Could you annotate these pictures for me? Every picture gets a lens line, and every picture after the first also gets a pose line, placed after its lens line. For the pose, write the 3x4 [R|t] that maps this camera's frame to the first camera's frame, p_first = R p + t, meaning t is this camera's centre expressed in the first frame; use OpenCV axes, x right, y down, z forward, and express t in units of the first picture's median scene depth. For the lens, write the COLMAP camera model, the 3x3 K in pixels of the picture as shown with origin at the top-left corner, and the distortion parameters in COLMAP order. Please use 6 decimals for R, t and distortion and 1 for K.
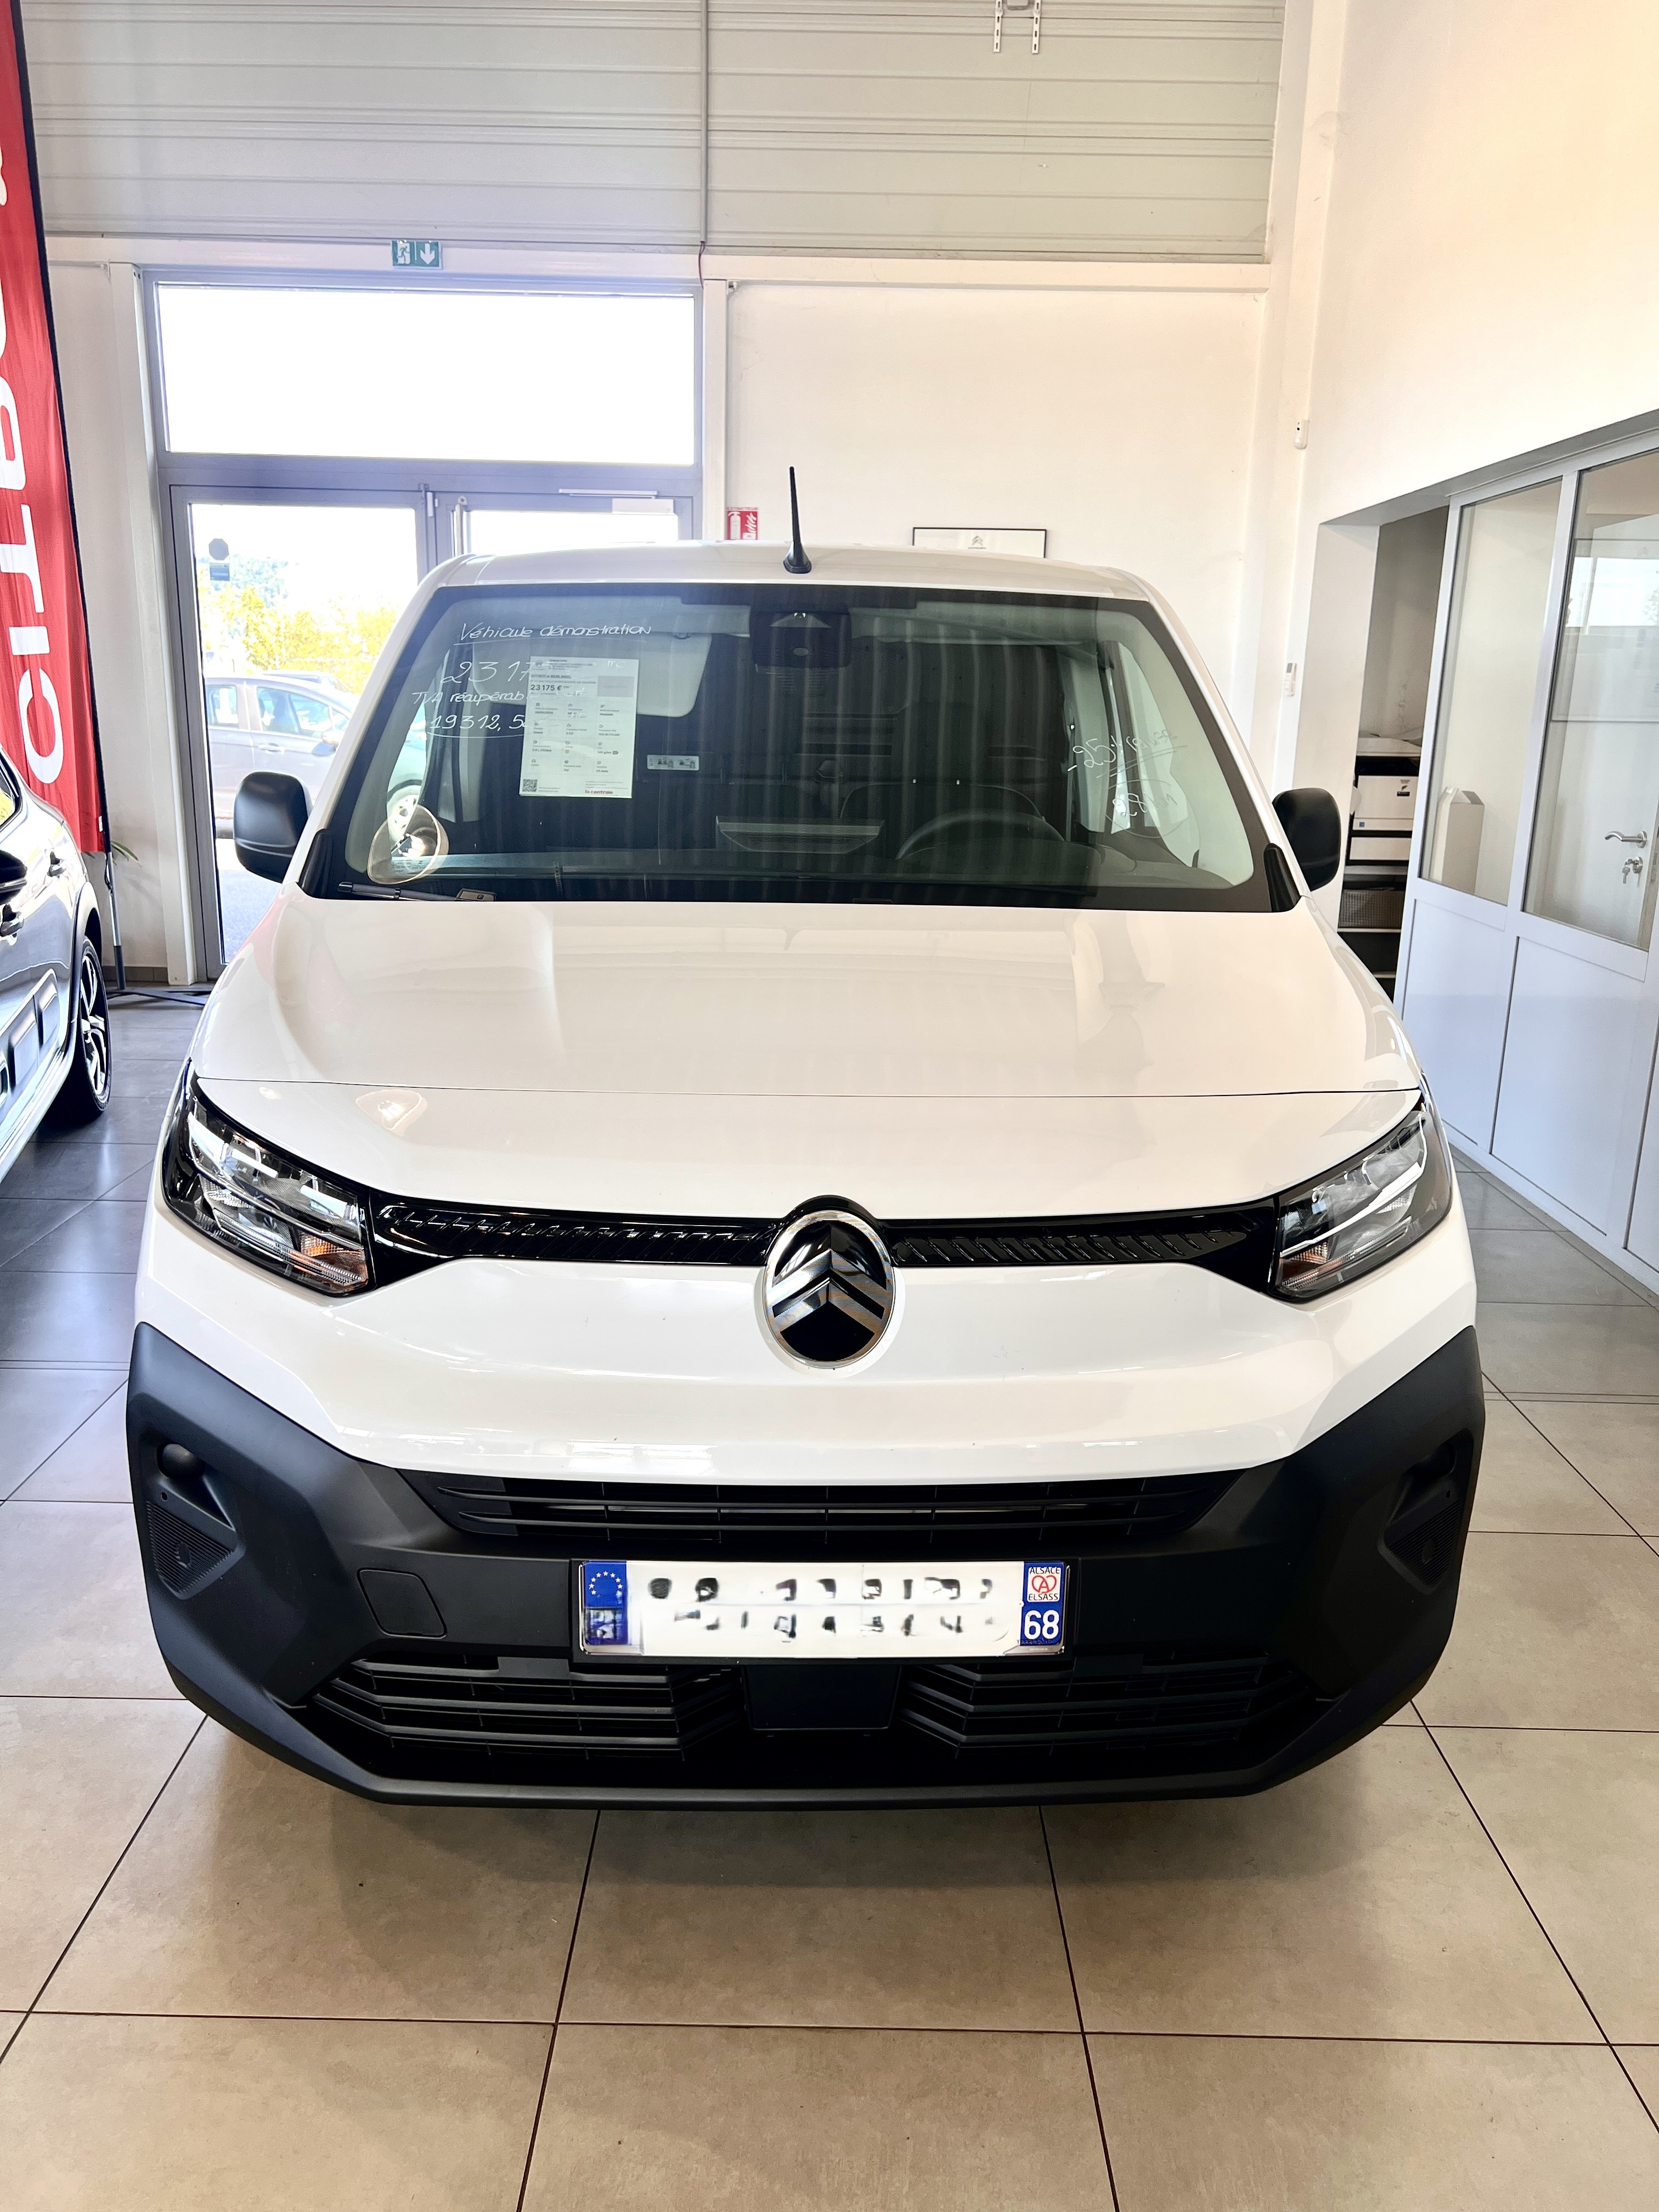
lens RADIAL K [[1619.1, 0, 829.5], [0, 1619.1, 1106.0], [0, 0, 1]] dist [-0.006890, 0.001726]
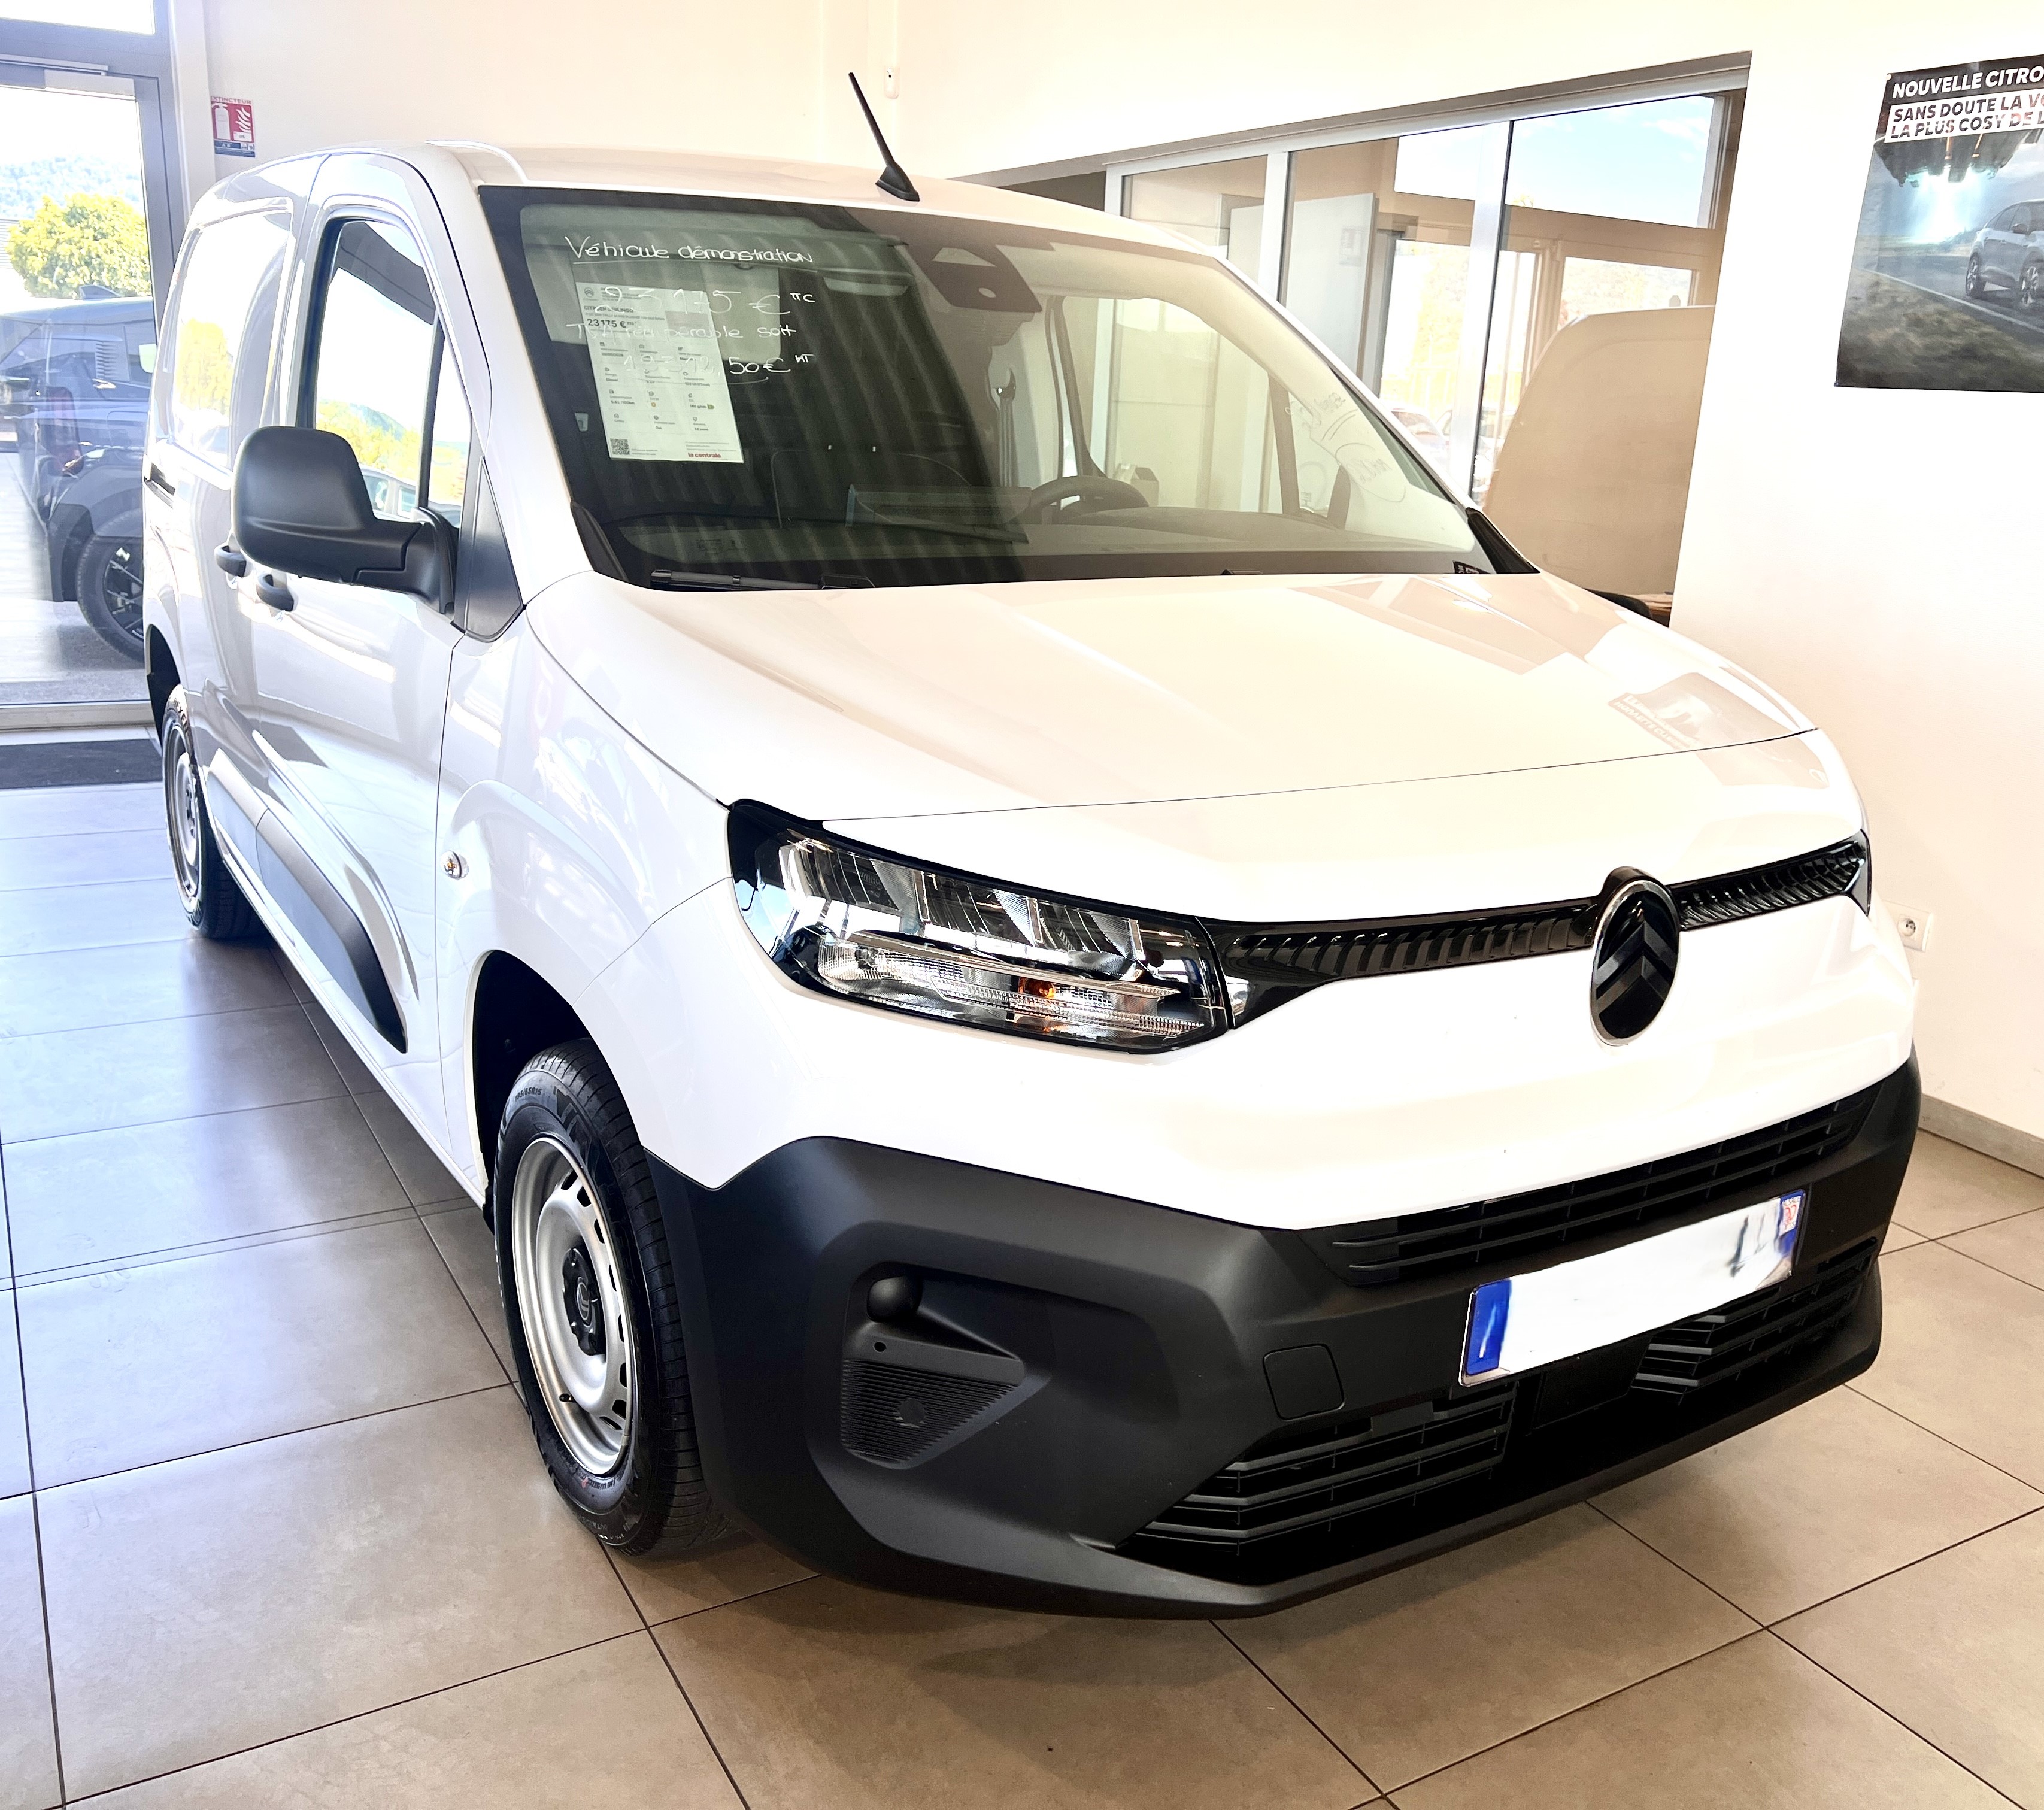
lens RADIAL K [[1790.6, 0, 1022.0], [0, 1790.6, 905.0], [0, 0, 1]] dist [-0.006391, -0.004623]
pose [[0.868980, -0.115133, 0.481267, -0.569017], [0.092644, 0.993213, 0.070325, -0.021194], [-0.486098, -0.016524, 0.873748, 0.157583]]
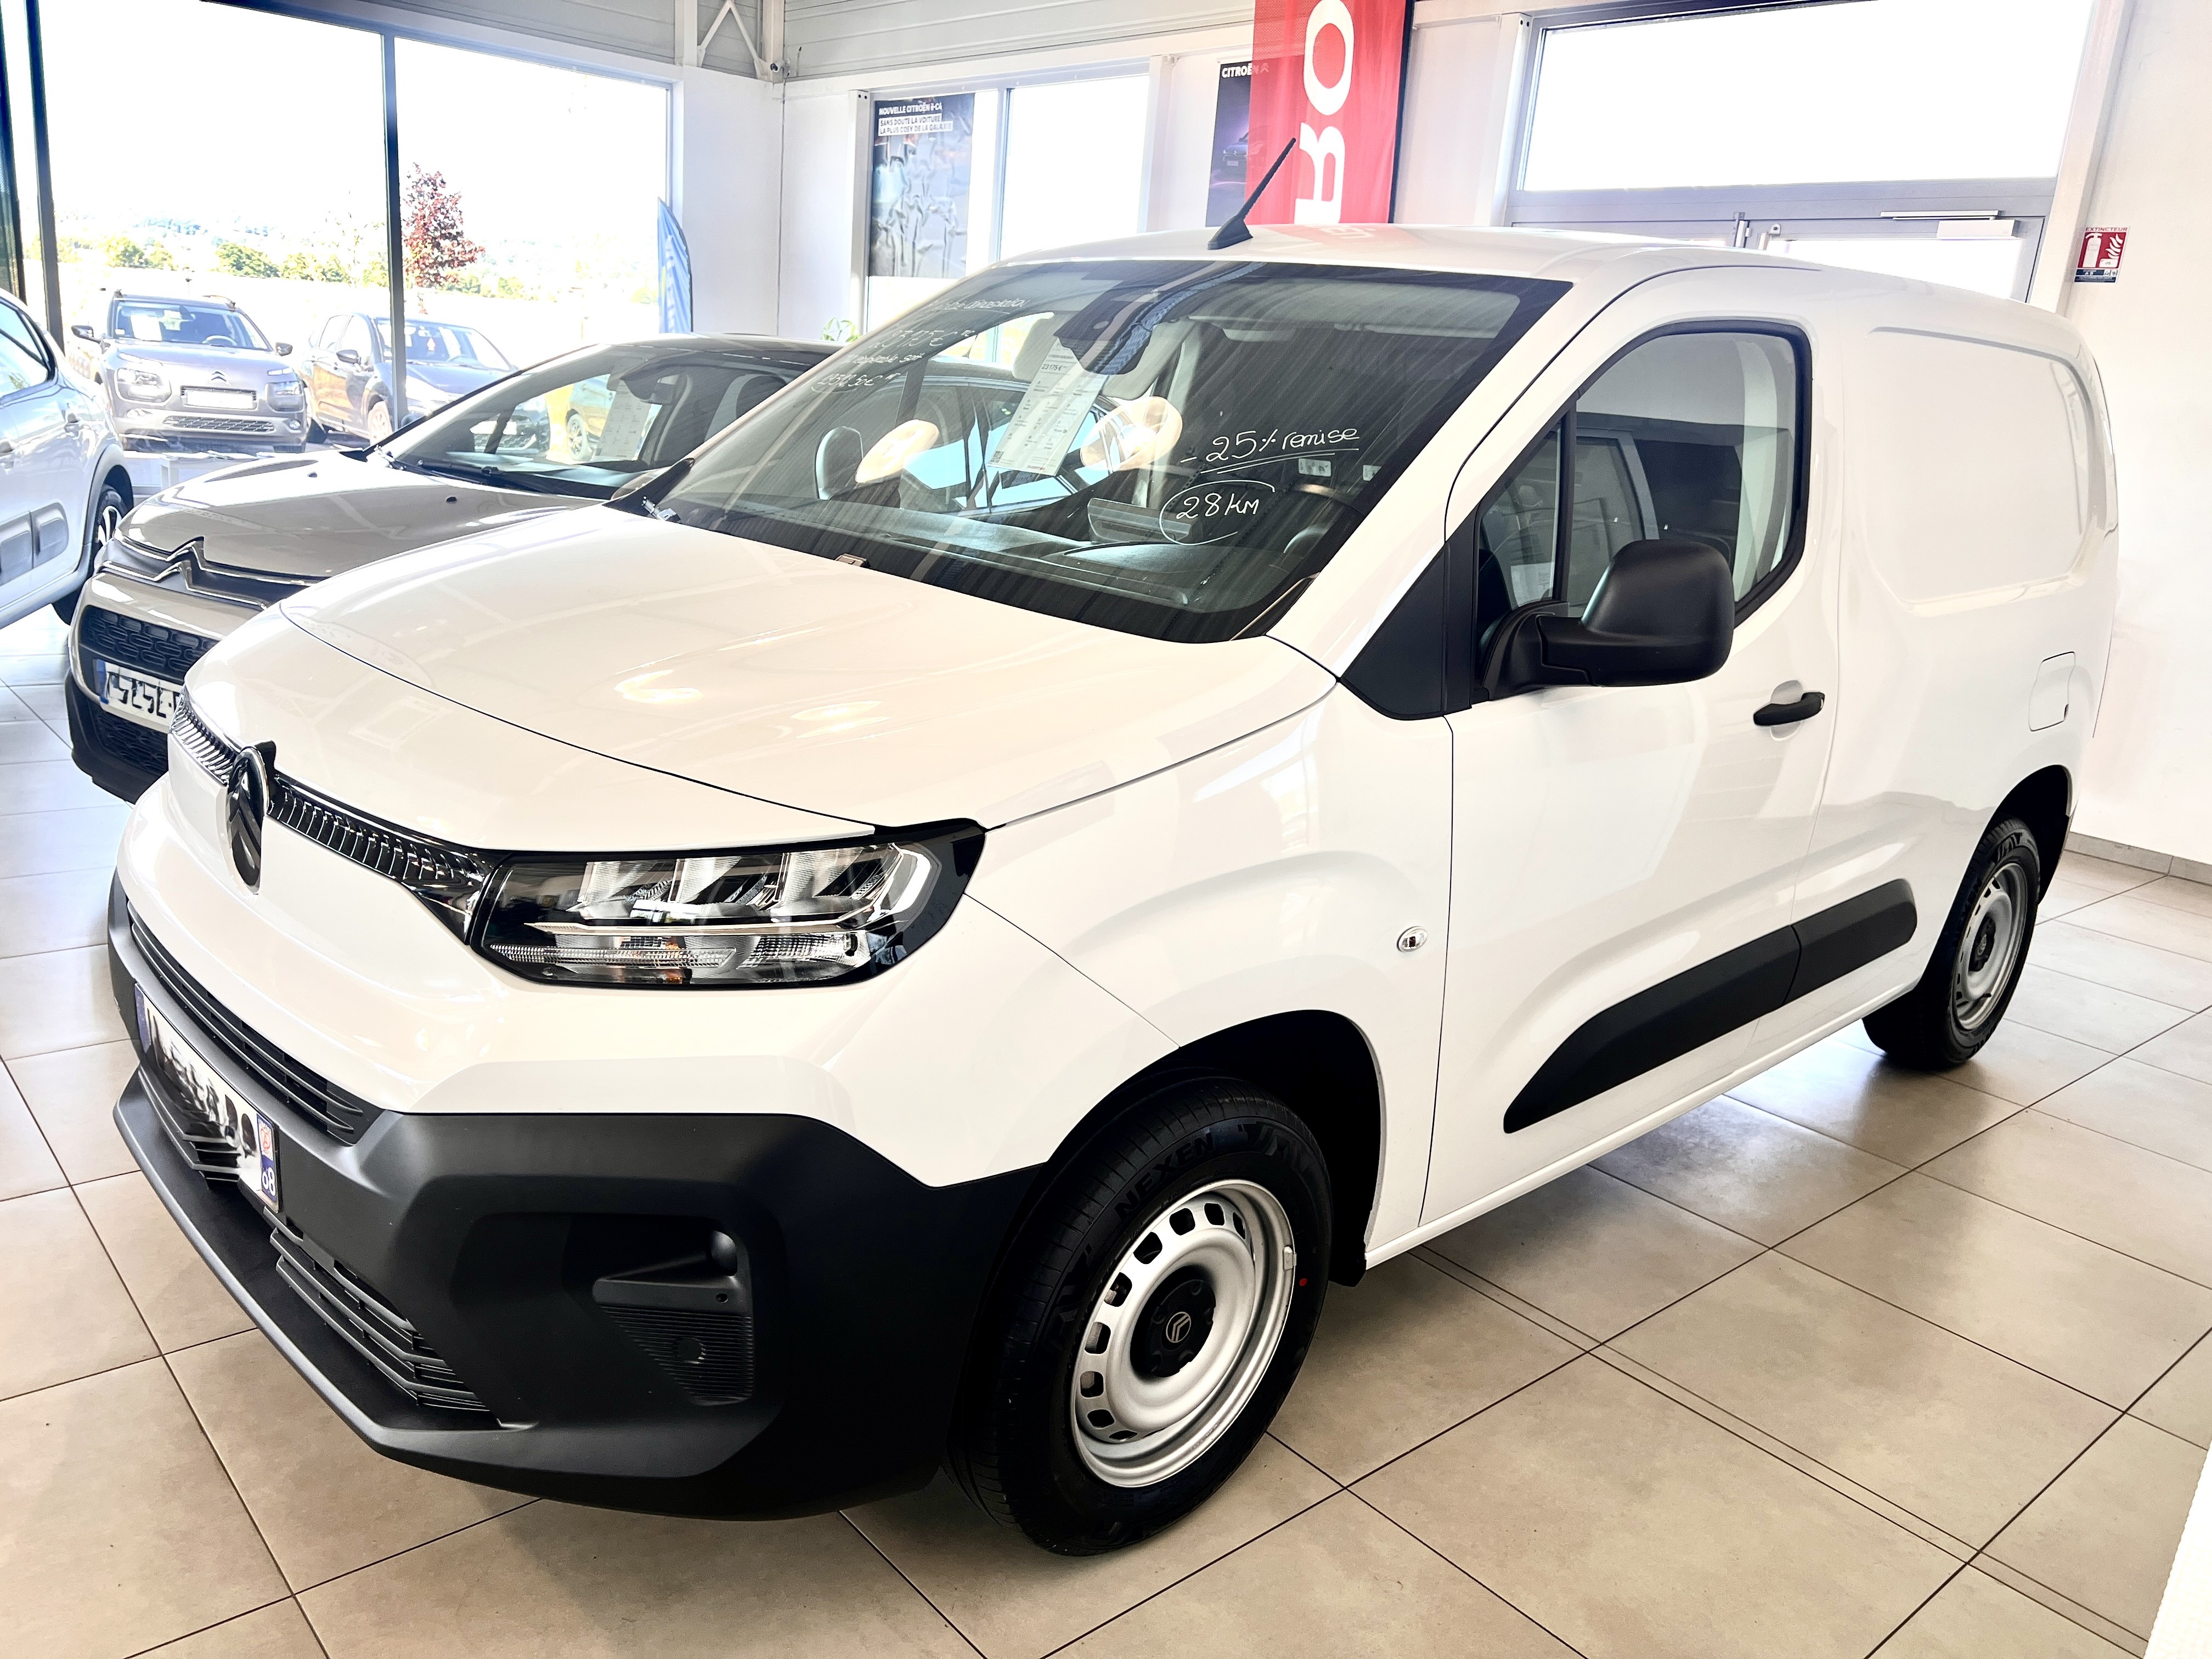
lens RADIAL K [[1670.0, 0, 1106.0], [0, 1670.0, 829.5], [0, 0, 1]] dist [-0.030431, -0.002434]
pose [[0.659841, 0.223846, -0.717289, 0.831145], [-0.247796, 0.966019, 0.073519, -0.074531], [0.709371, 0.129231, 0.692887, 0.420935]]
